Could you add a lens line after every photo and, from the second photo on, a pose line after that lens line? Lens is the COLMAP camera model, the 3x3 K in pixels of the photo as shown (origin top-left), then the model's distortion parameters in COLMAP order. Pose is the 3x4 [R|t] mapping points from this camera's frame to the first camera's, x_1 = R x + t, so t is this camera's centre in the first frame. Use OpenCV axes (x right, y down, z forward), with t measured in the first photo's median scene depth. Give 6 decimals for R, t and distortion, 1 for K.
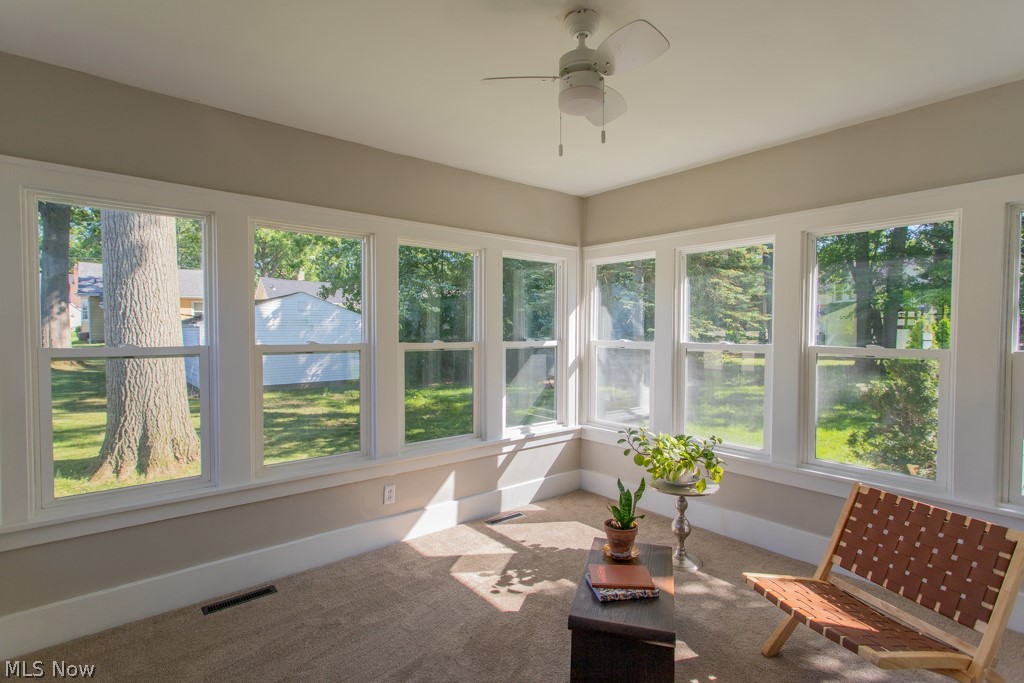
lens RADIAL K [[498.5, 0, 512.0], [0, 498.5, 341.5], [0, 0, 1]] dist [0.002373, 0.000697]
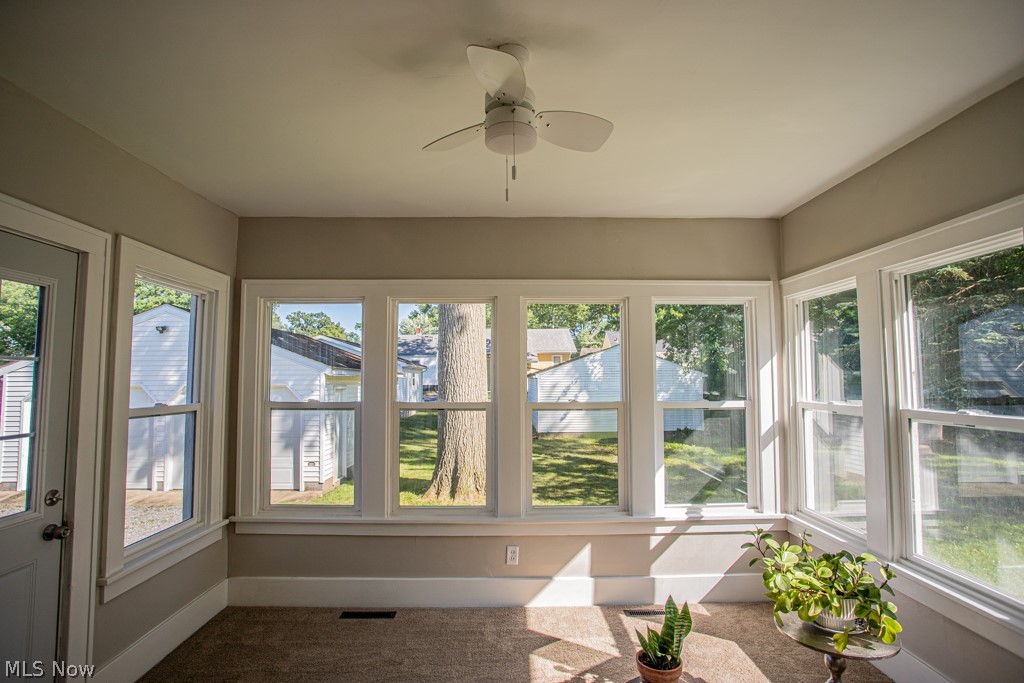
lens RADIAL K [[500.6, 0, 512.0], [0, 500.6, 341.5], [0, 0, 1]] dist [-0.055038, 0.000701]
pose [[0.779926, -0.051356, -0.623761, 0.298212], [-0.010203, 0.995452, -0.094716, -0.017415], [0.625789, 0.080236, 0.775855, 0.153126]]
